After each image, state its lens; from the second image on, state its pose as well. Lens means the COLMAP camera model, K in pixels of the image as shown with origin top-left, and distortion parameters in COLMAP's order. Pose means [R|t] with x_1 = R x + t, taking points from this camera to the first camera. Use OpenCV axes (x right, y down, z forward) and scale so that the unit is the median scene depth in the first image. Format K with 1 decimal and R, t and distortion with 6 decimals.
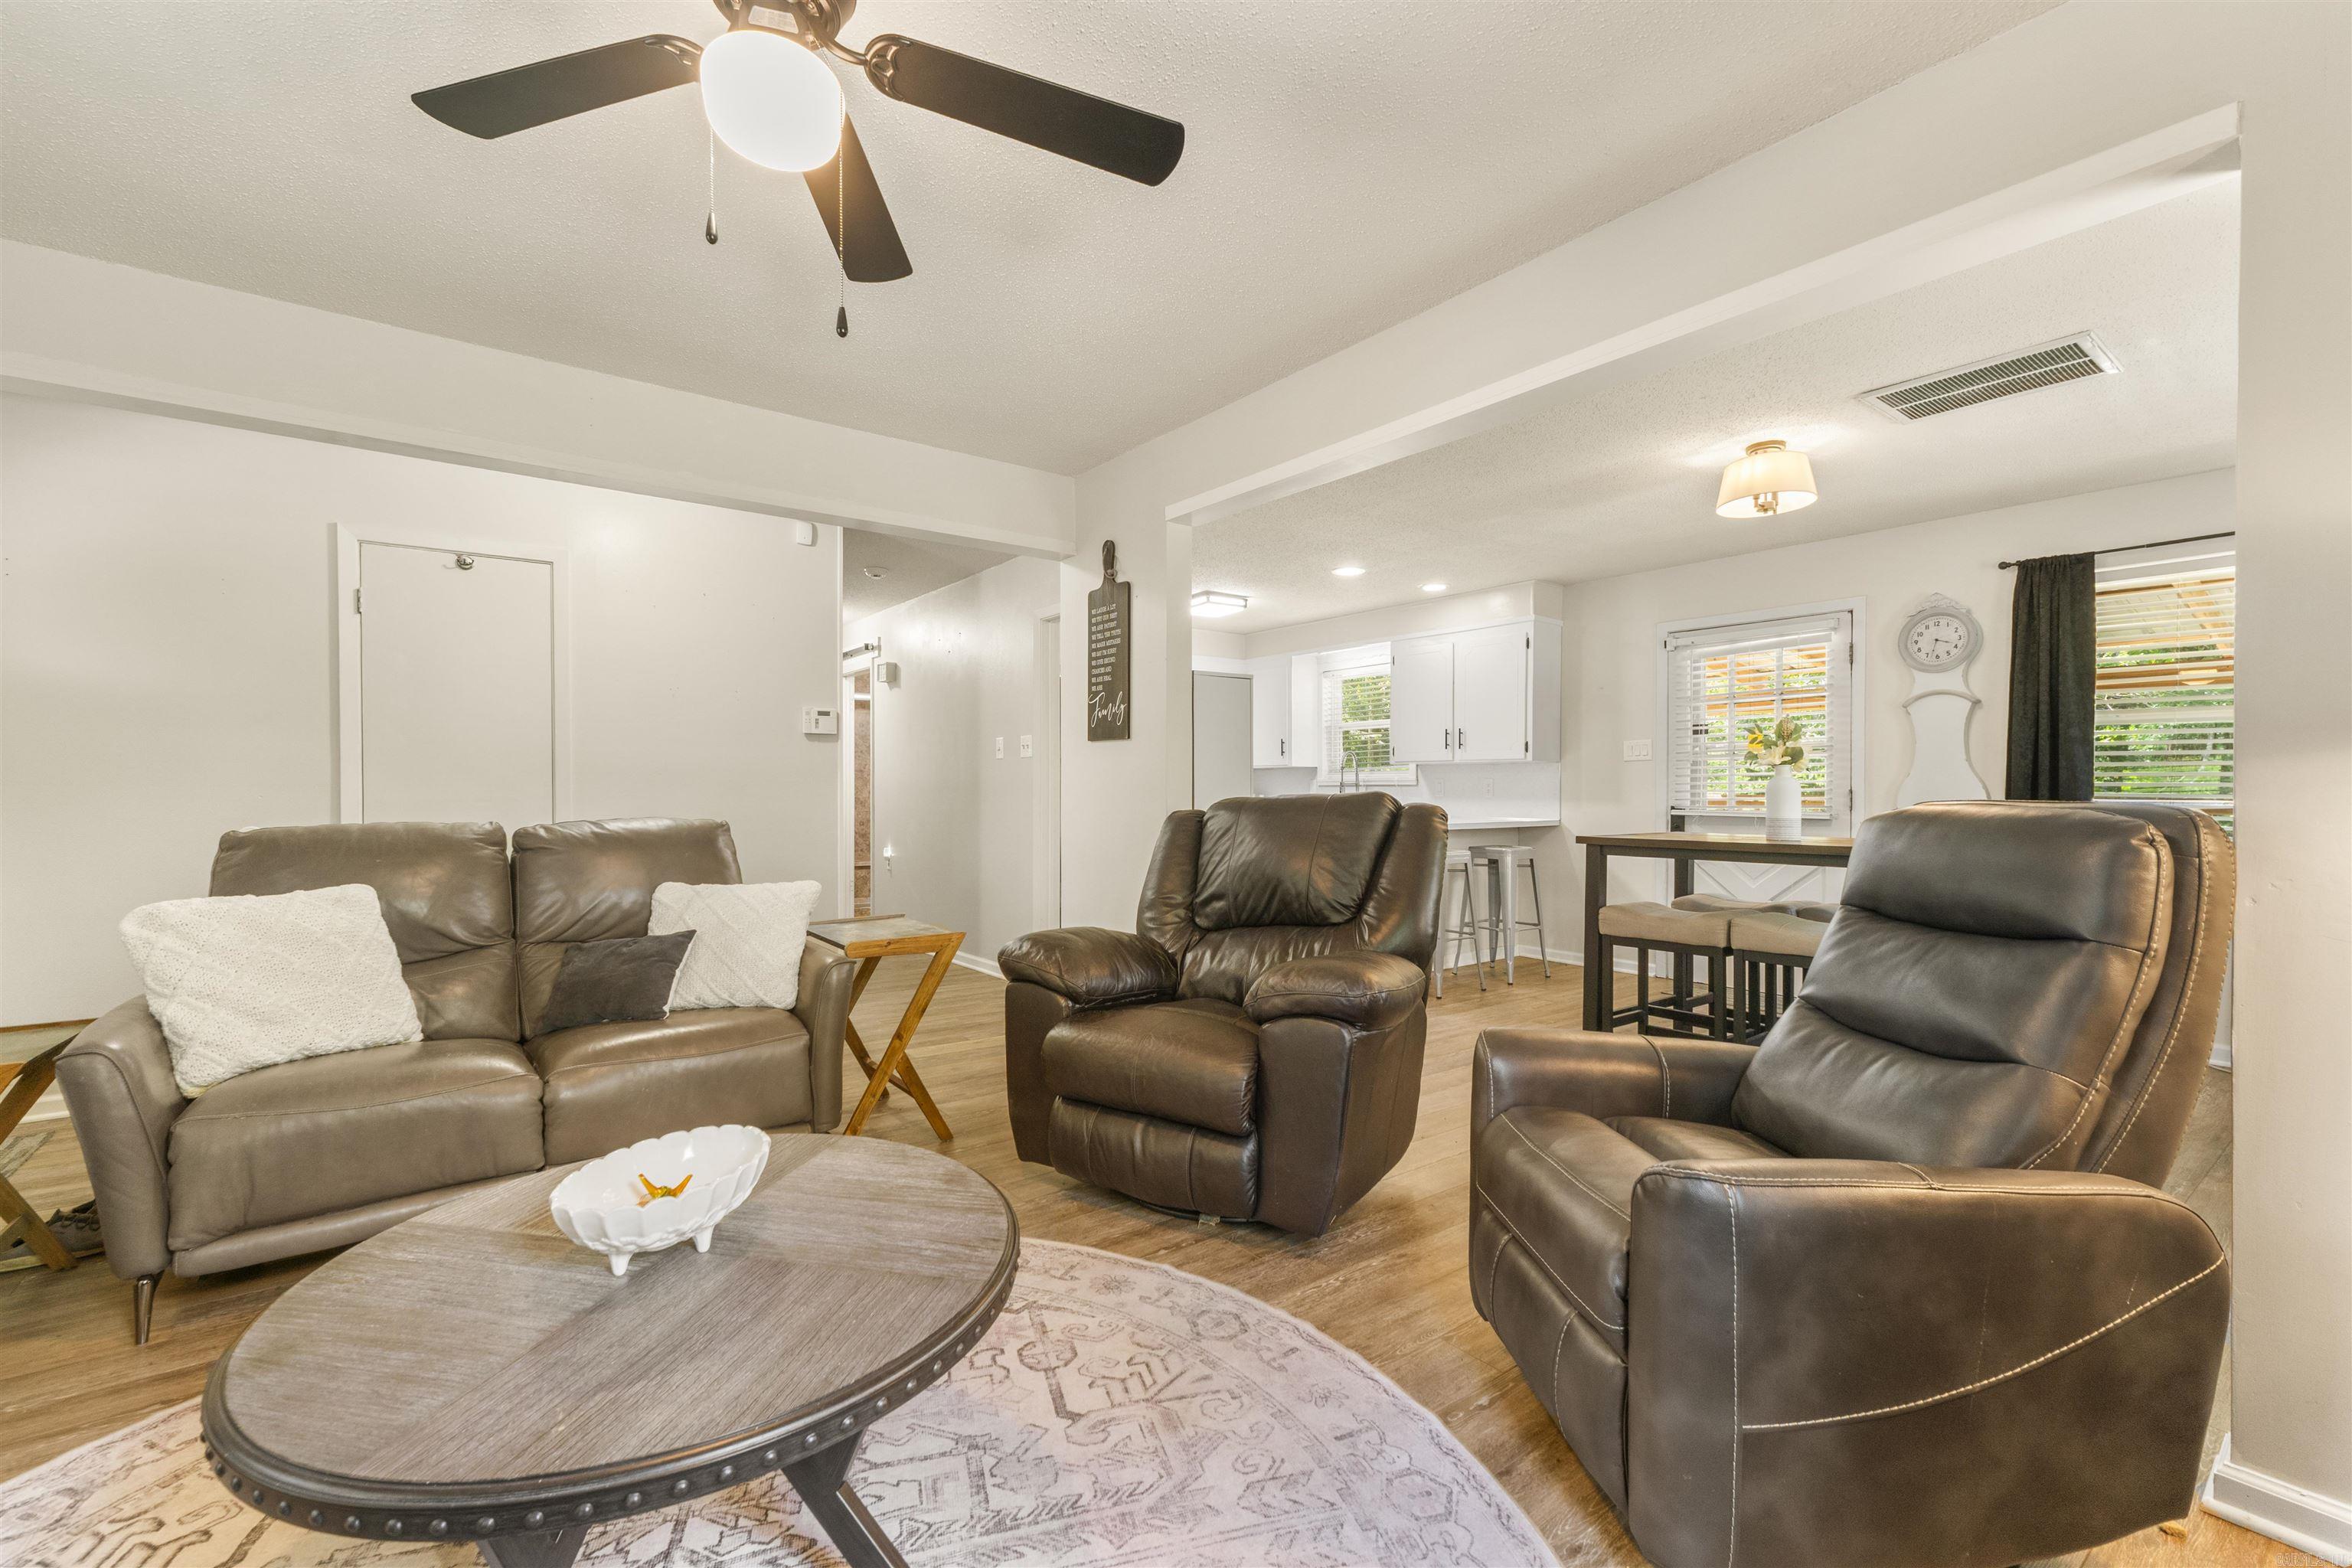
lens RADIAL K [[972.6, 0, 1164.6], [0, 972.6, 780.2], [0, 0, 1]] dist [0.002170, 0.000231]
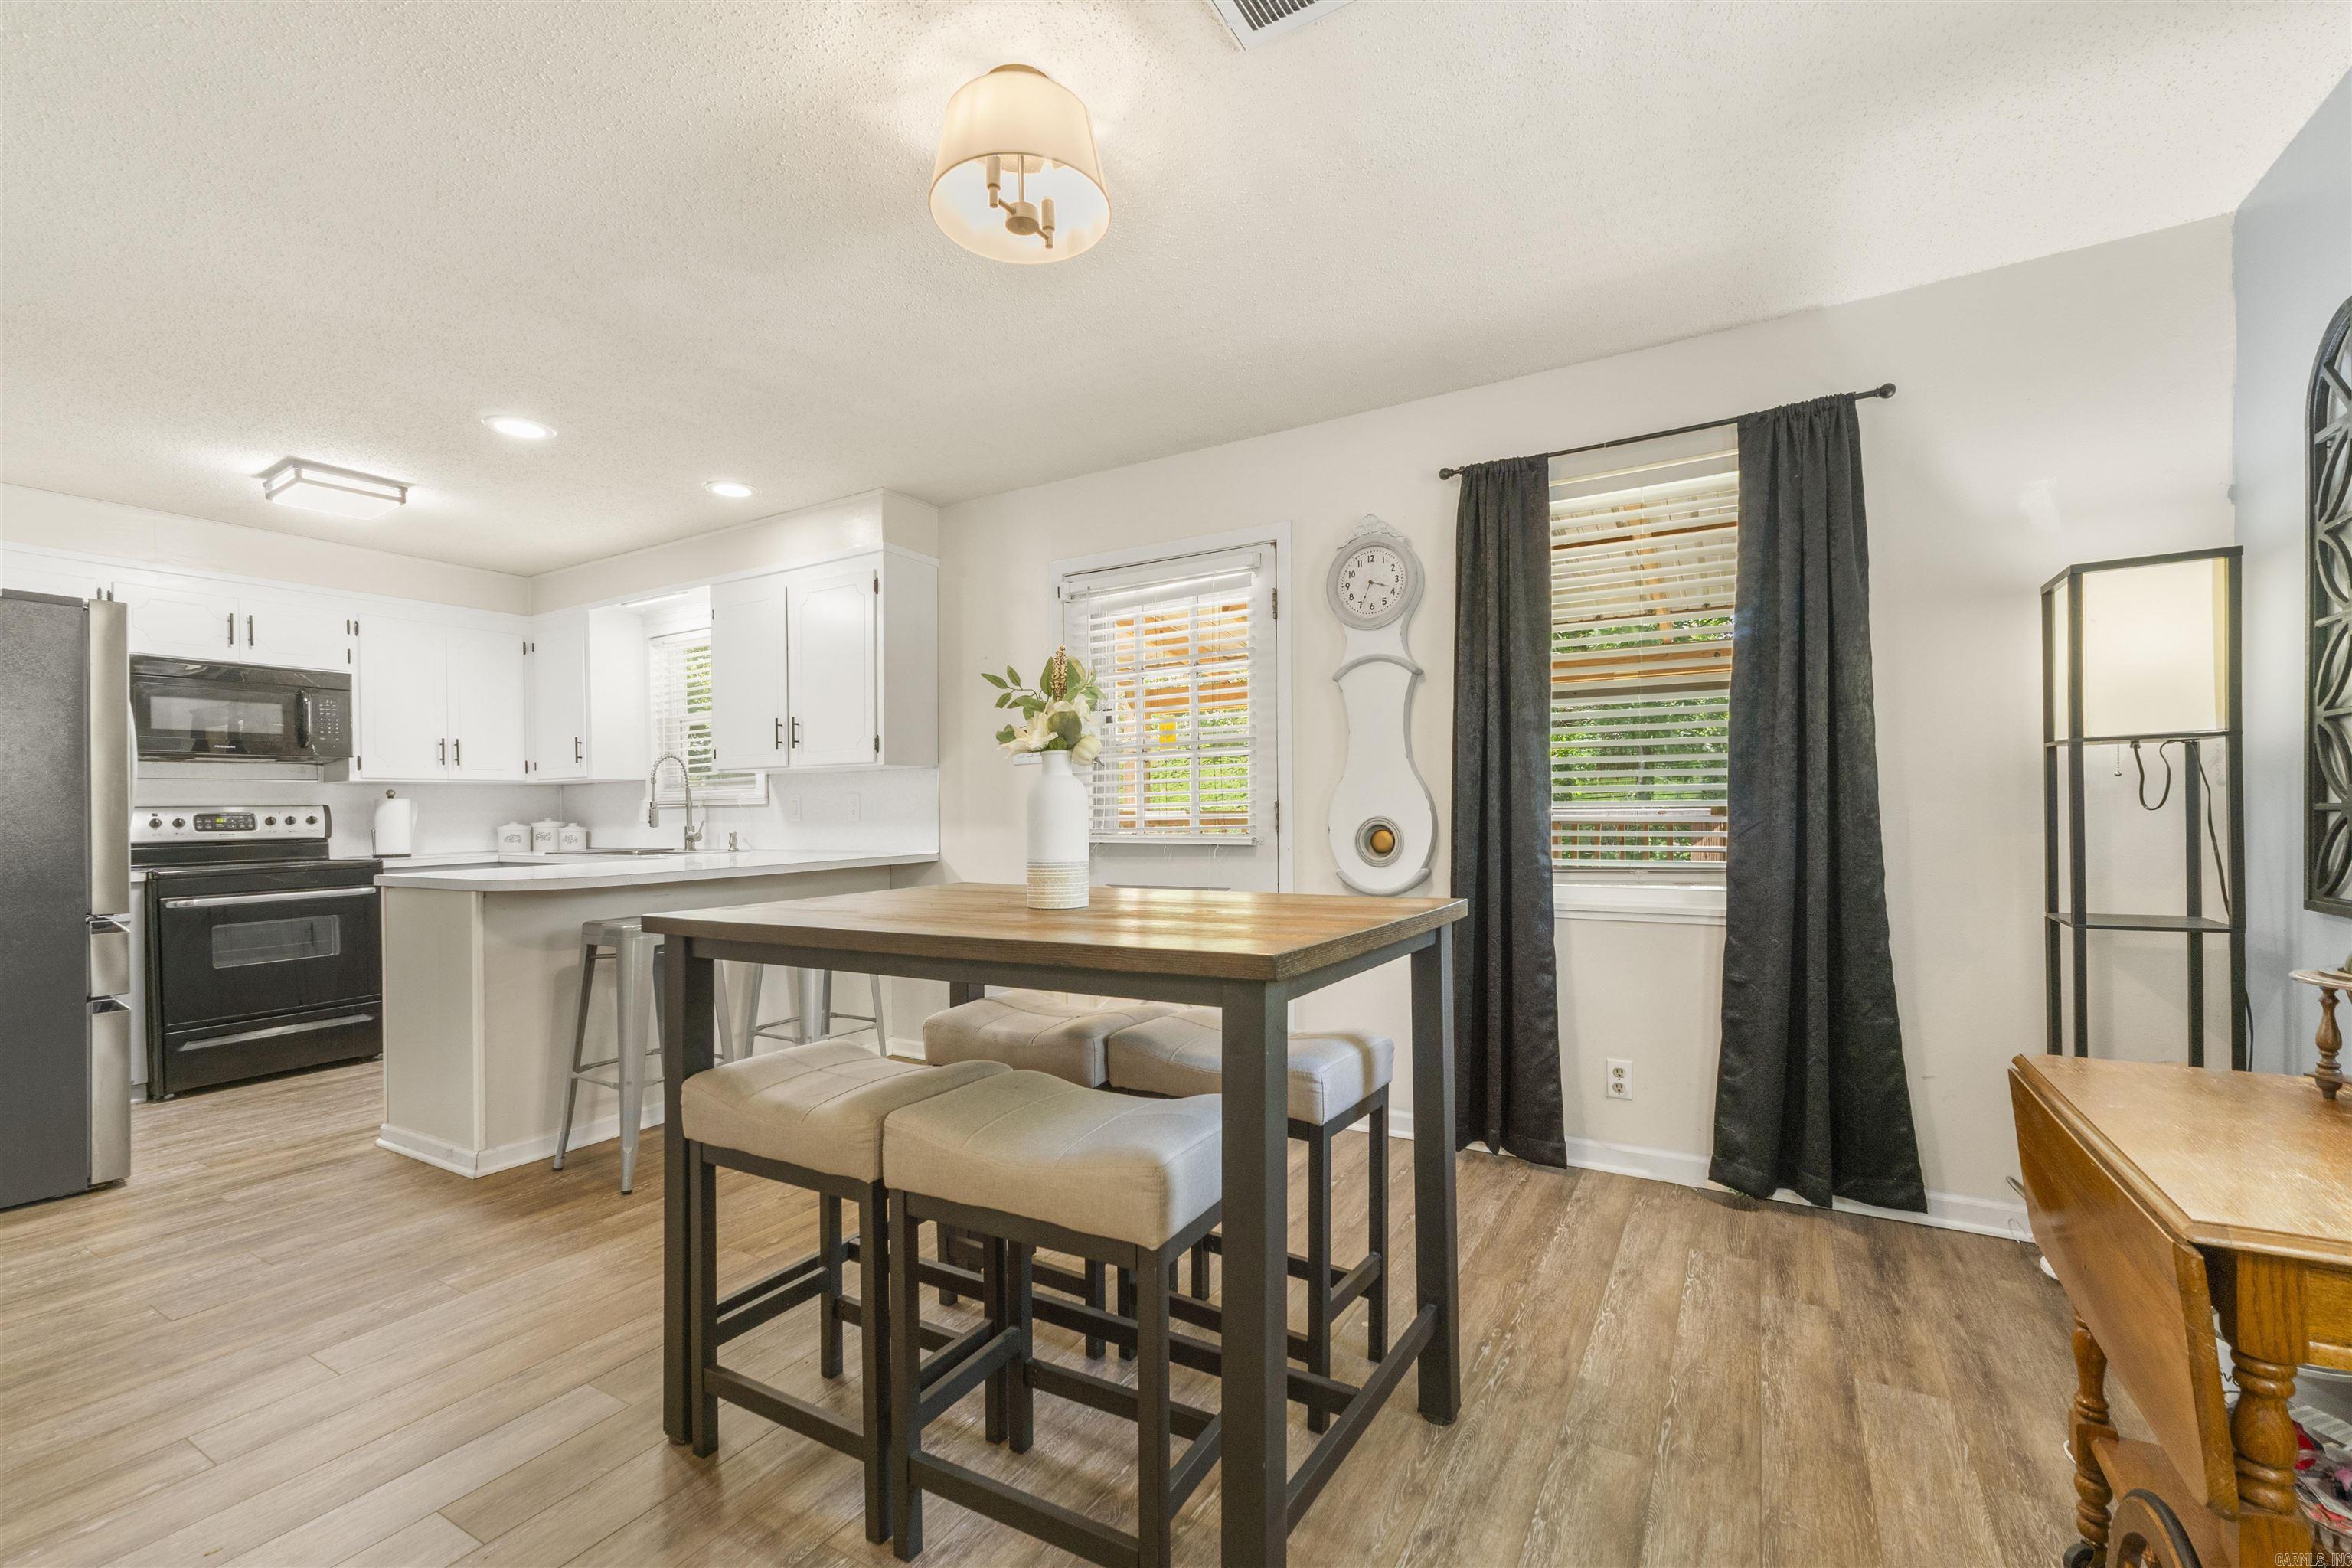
lens RADIAL K [[986.3, 0, 1160.3], [0, 986.3, 803.6], [0, 0, 1]] dist [0.001852, 0.000061]
pose [[0.924060, -0.014289, 0.381980, 0.391691], [0.013367, 0.999898, 0.005068, 0.006915], [-0.382013, 0.000422, 0.924157, 0.418189]]
